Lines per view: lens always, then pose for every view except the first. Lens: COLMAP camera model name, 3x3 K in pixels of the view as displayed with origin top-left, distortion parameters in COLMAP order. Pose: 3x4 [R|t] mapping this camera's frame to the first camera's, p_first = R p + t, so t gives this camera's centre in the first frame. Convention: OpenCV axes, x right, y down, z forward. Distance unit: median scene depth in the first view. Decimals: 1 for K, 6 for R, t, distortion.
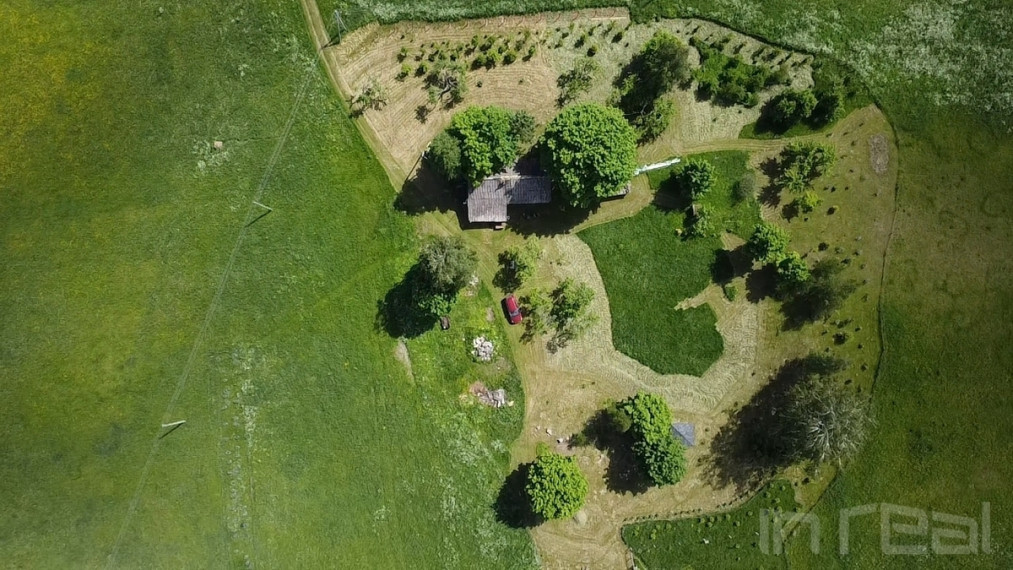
lens RADIAL K [[734.3, 0, 505.2], [0, 734.3, 272.7], [0, 0, 1]] dist [-0.034886, 0.002429]
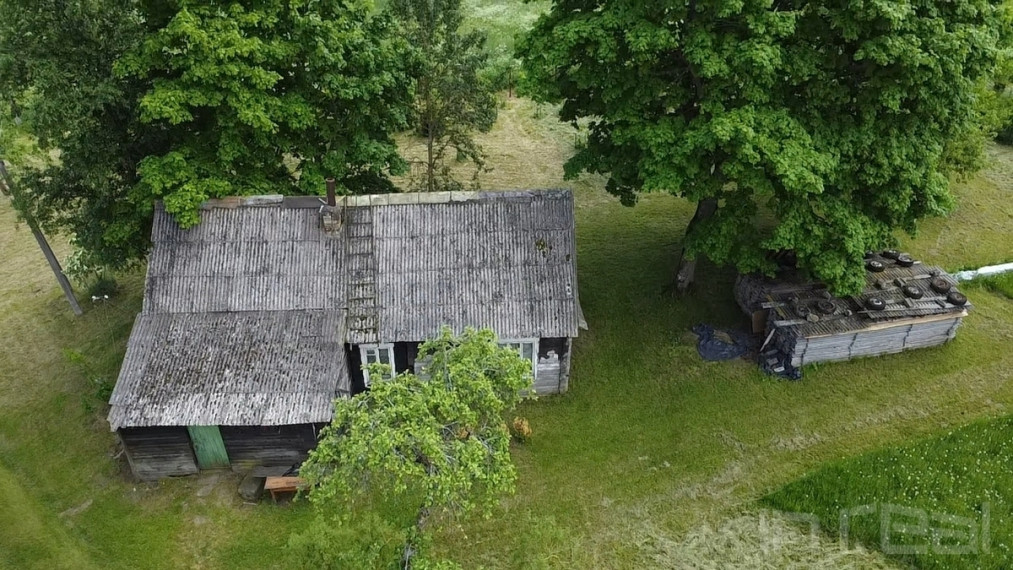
lens RADIAL K [[730.2, 0, 501.3], [0, 730.2, 289.7], [0, 0, 1]] dist [-0.020293, -0.019634]
pose [[0.999729, -0.017294, 0.015602, 0.037874], [0.022554, 0.551512, -0.833862, 0.051052], [0.005816, 0.833988, 0.551753, 0.883548]]
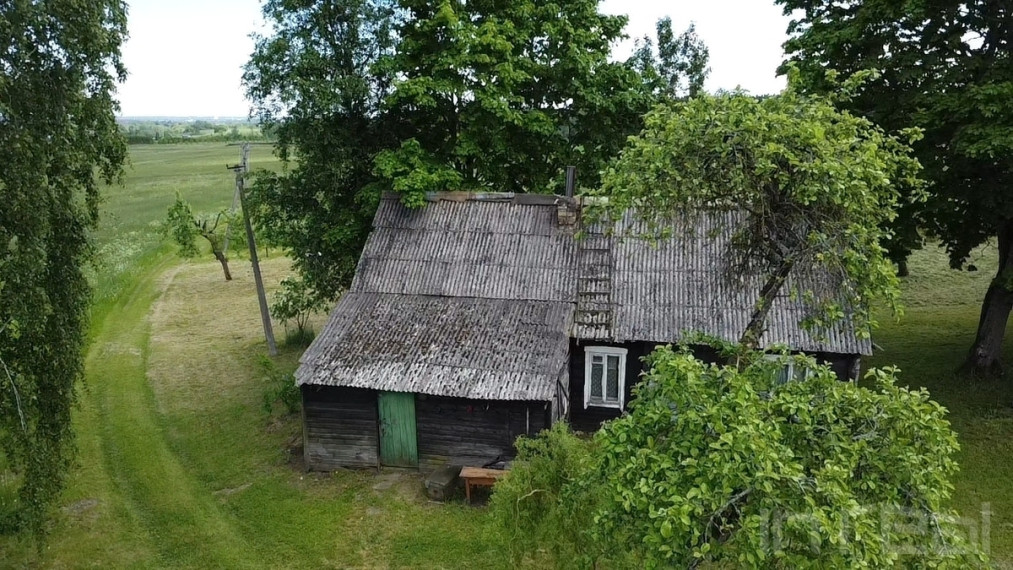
lens RADIAL K [[730.2, 0, 501.3], [0, 730.2, 289.7], [0, 0, 1]] dist [-0.020293, -0.019634]
pose [[0.975826, 0.048089, -0.213191, 0.019372], [-0.218404, 0.249911, -0.943316, 0.048888], [0.007915, 0.967074, 0.254373, 0.946216]]
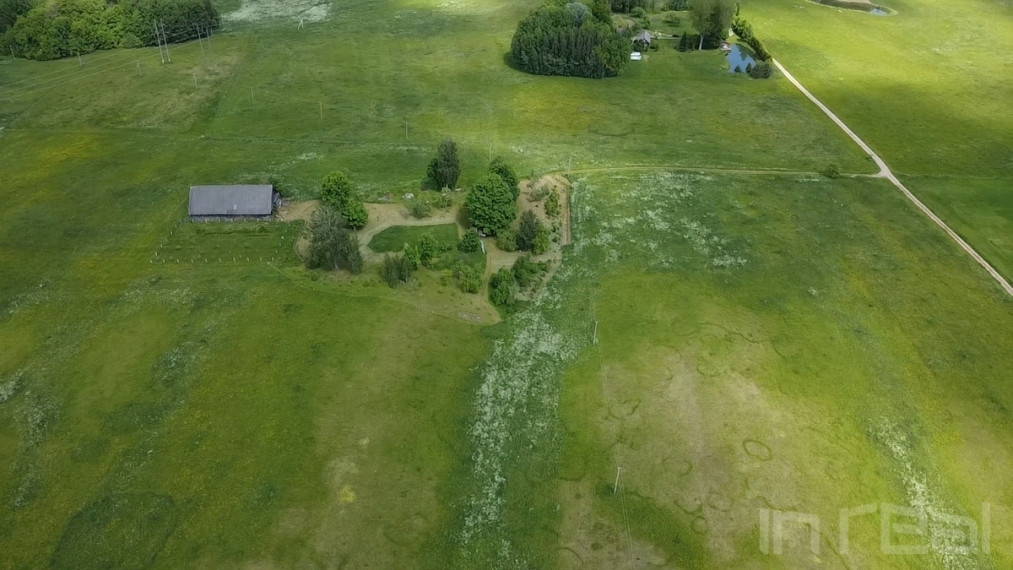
lens RADIAL K [[730.2, 0, 501.3], [0, 730.2, 289.7], [0, 0, 1]] dist [-0.020293, -0.019634]
pose [[-0.124928, 0.590297, -0.797460, 1.752776], [-0.991727, -0.050396, 0.118057, -0.419972], [0.029500, 0.805611, 0.591710, -0.002094]]
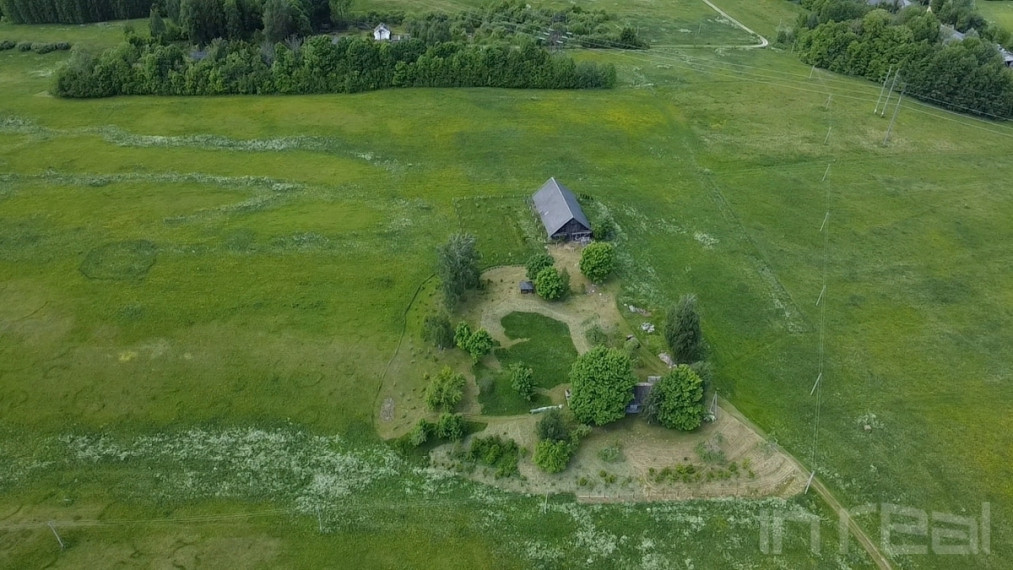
lens RADIAL K [[732.9, 0, 495.9], [0, 732.9, 282.7], [0, 0, 1]] dist [-0.025455, -0.006984]
pose [[-0.999945, 0.006150, -0.008510, 0.317241], [-0.010491, -0.553004, 0.833112, -1.185315], [0.000418, 0.833156, 0.553038, 0.031512]]
